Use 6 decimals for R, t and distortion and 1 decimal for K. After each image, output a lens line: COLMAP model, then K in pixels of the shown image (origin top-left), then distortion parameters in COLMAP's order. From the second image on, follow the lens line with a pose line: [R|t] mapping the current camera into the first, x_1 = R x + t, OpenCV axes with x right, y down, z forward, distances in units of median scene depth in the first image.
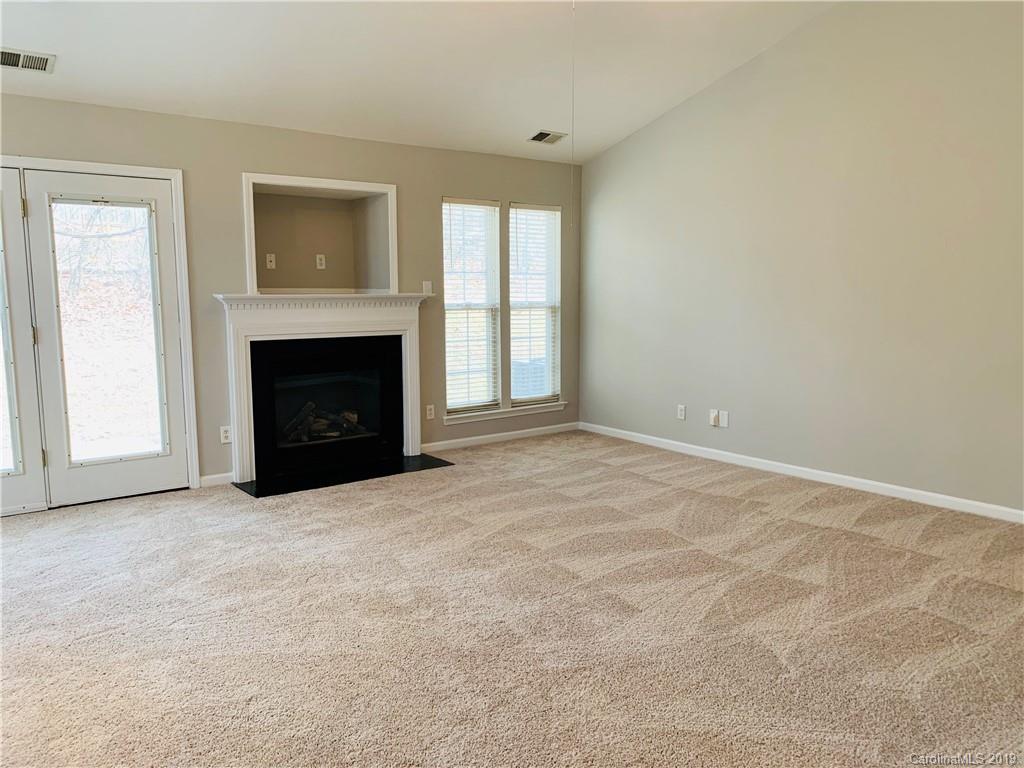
lens RADIAL K [[777.5, 0, 516.8], [0, 777.5, 391.2], [0, 0, 1]] dist [0.040840, -0.041661]
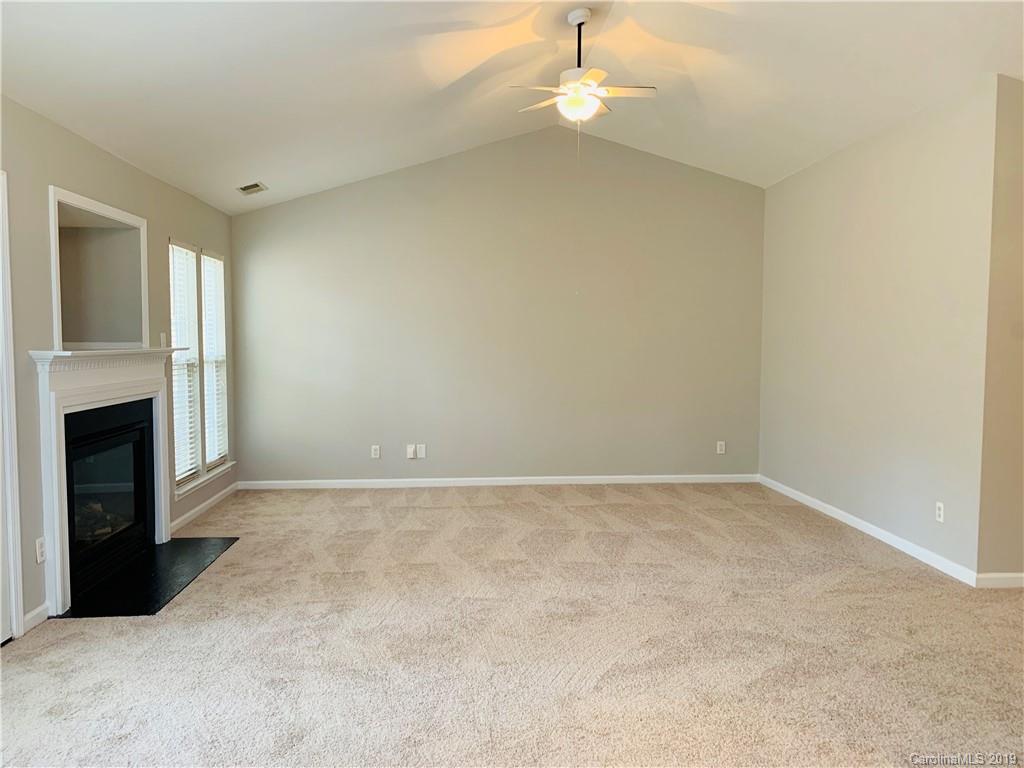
lens RADIAL K [[777.5, 0, 518.7], [0, 777.5, 383.7], [0, 0, 1]] dist [0.040840, -0.041661]
pose [[0.559413, -0.047573, 0.827523, -0.709327], [0.114543, 0.993210, -0.020334, -0.028895], [-0.820936, 0.106162, 0.561064, 0.241857]]
